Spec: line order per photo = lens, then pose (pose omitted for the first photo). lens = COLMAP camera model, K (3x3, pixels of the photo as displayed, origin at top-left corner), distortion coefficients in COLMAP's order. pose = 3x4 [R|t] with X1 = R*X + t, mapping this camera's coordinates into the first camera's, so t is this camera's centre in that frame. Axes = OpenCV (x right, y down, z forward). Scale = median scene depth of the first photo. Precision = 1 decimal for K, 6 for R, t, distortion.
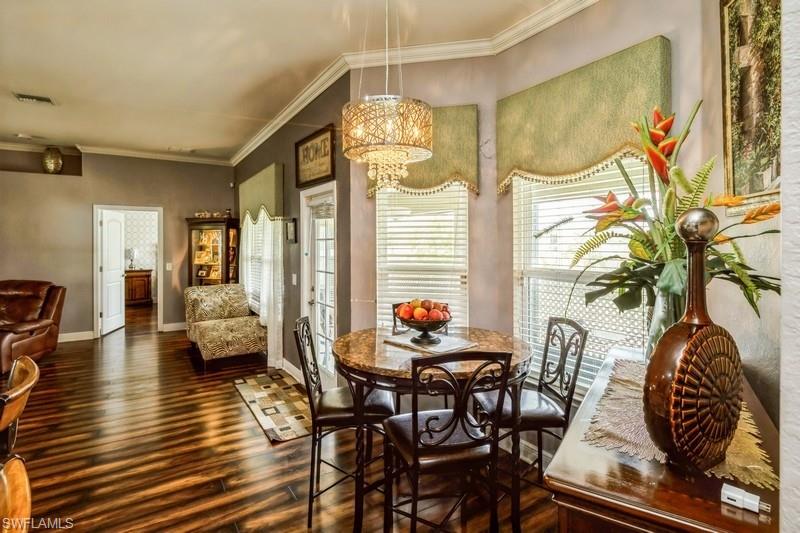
lens RADIAL K [[405.5, 0, 407.5], [0, 405.5, 246.3], [0, 0, 1]] dist [-0.011593, 0.001210]
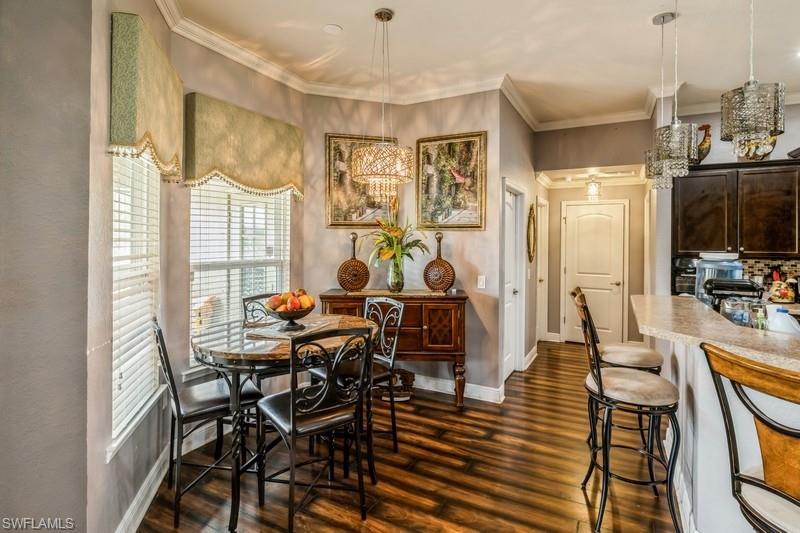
lens RADIAL K [[405.5, 0, 403.1], [0, 405.5, 239.1], [0, 0, 1]] dist [-0.011593, 0.001210]
pose [[-0.473078, 0.001842, 0.881018, -0.472366], [0.002367, 0.999997, -0.000820, -0.001716], [-0.881017, 0.001698, -0.473081, 0.551205]]
